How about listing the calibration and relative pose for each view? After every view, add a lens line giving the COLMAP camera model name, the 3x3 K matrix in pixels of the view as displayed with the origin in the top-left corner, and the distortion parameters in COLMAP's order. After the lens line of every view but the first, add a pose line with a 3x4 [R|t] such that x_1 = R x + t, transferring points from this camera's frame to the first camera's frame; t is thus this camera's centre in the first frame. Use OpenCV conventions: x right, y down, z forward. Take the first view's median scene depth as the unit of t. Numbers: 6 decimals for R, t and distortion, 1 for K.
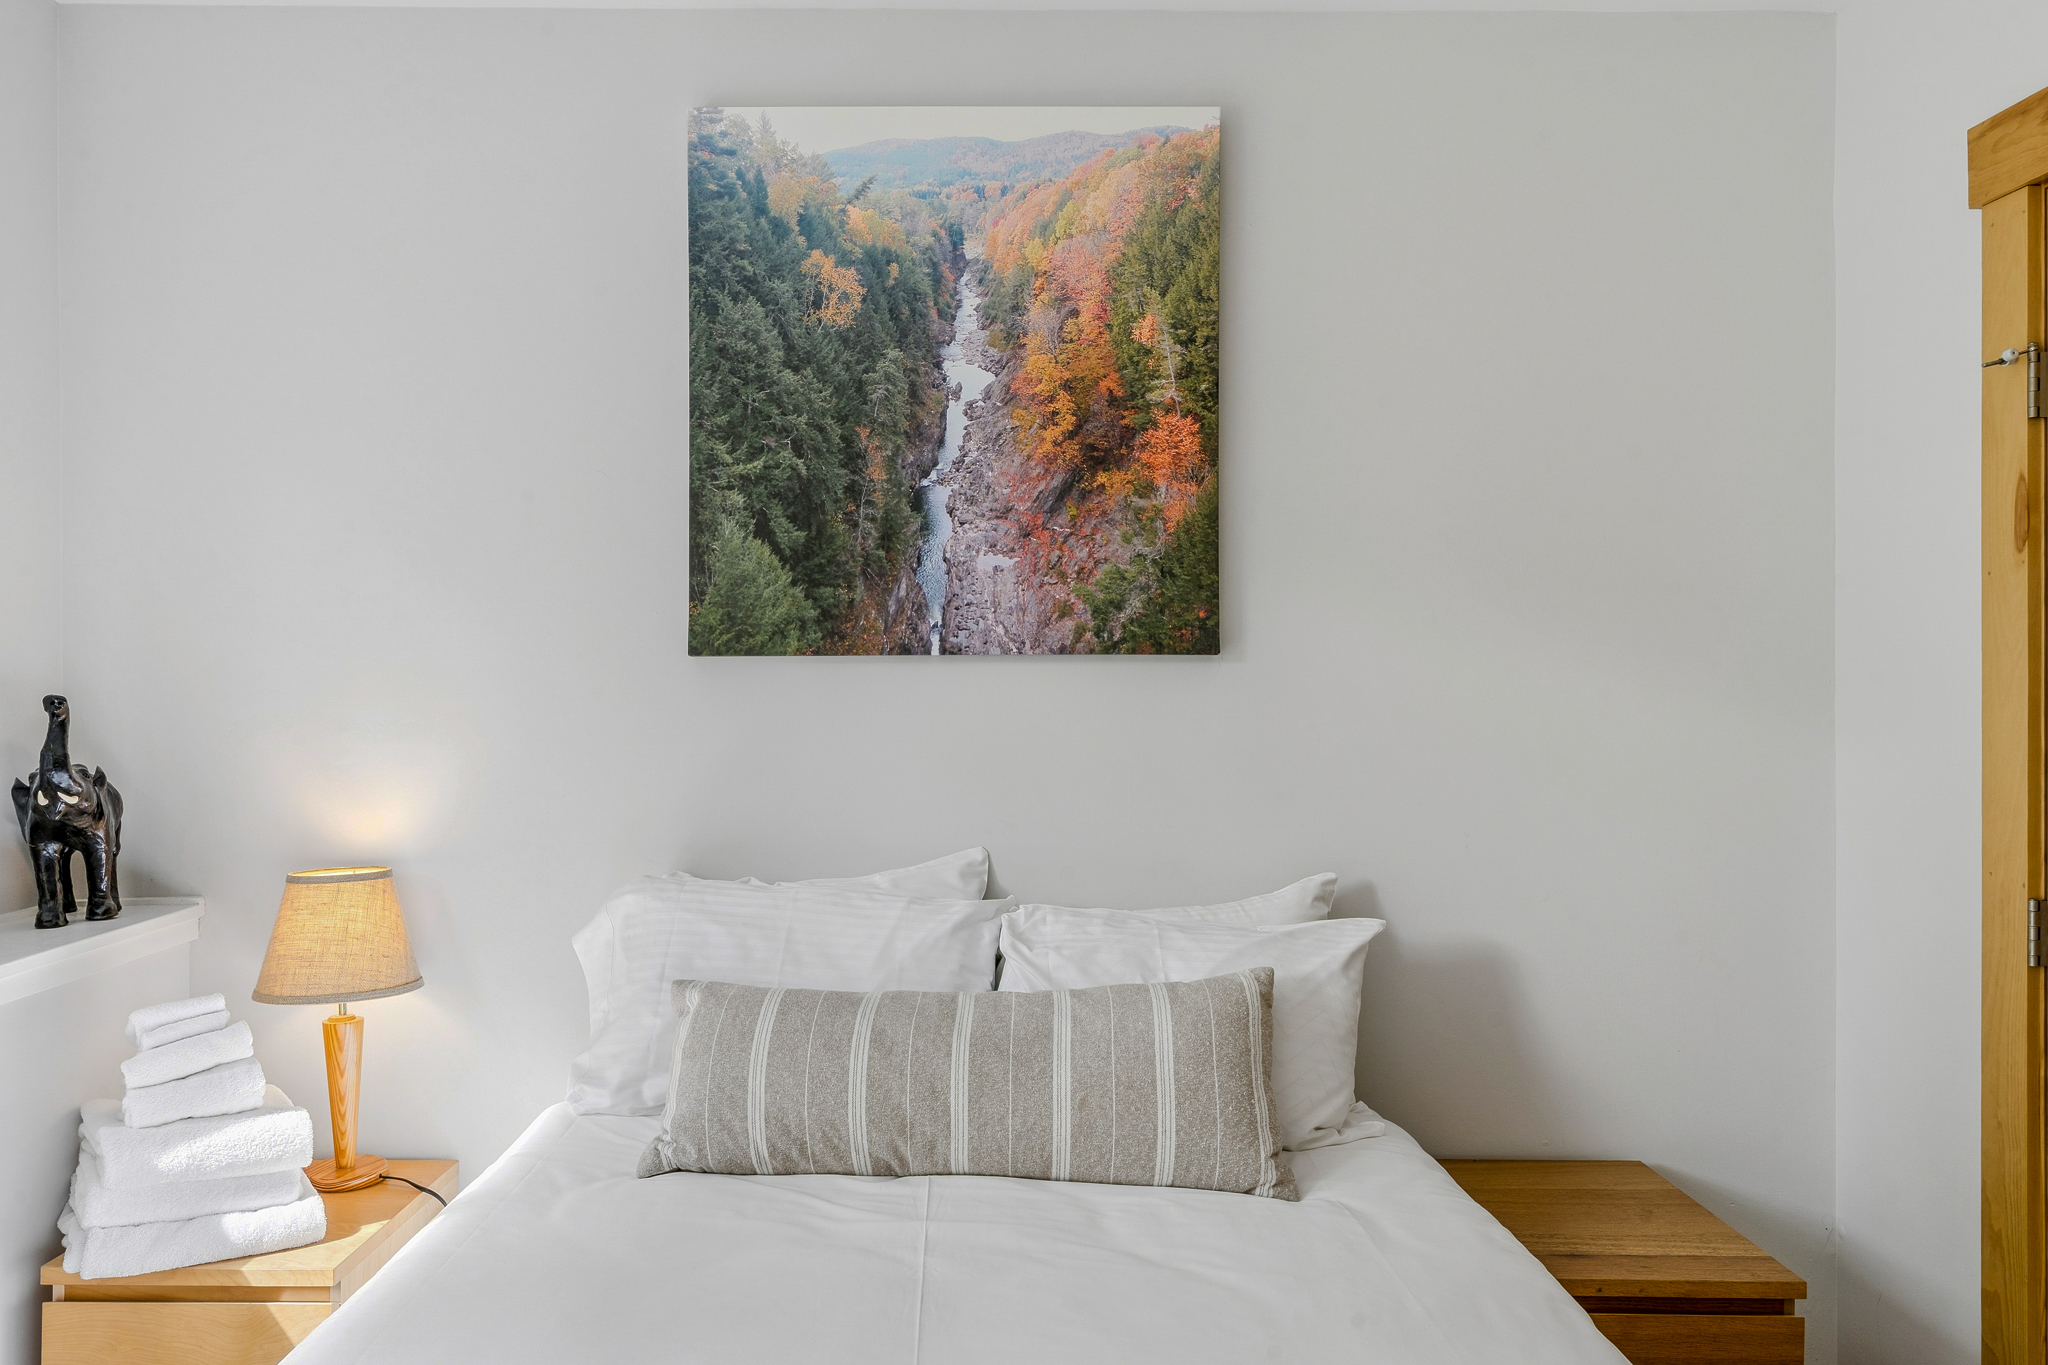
lens RADIAL K [[1710.4, 0, 1023.5], [0, 1710.4, 683.5], [0, 0, 1]] dist [0.003173, 0.006788]
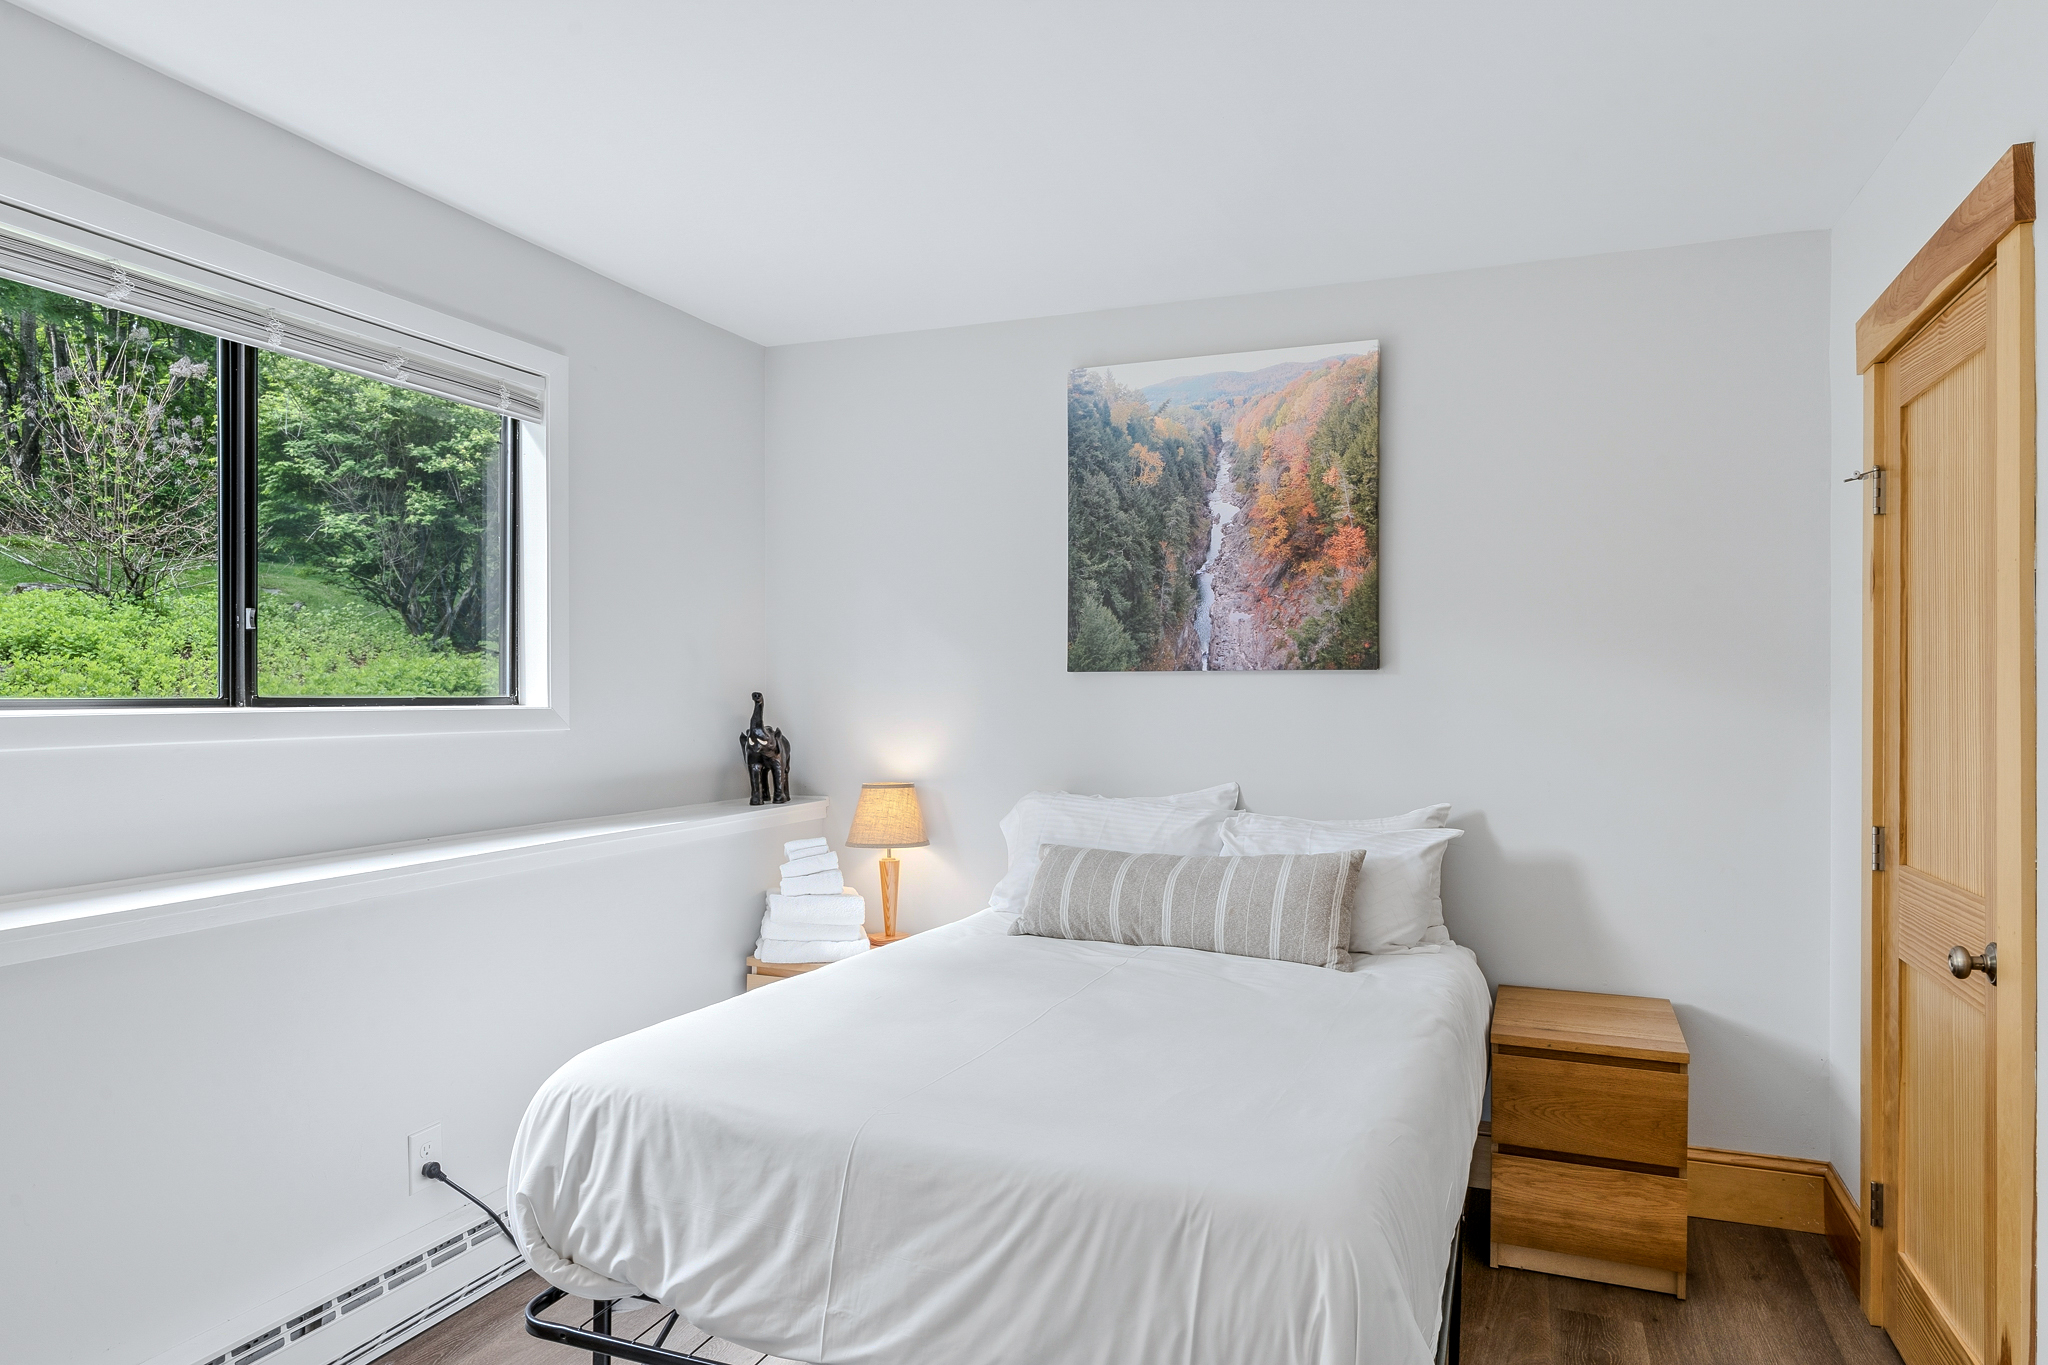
lens RADIAL K [[1244.1, 0, 1025.3], [0, 1244.1, 685.2], [0, 0, 1]] dist [-0.006370, -0.005770]
pose [[0.942666, -0.000343, -0.333739, 0.222718], [-0.000362, 0.999998, -0.002052, 0.000925], [0.333739, 0.002055, 0.942663, -0.285321]]
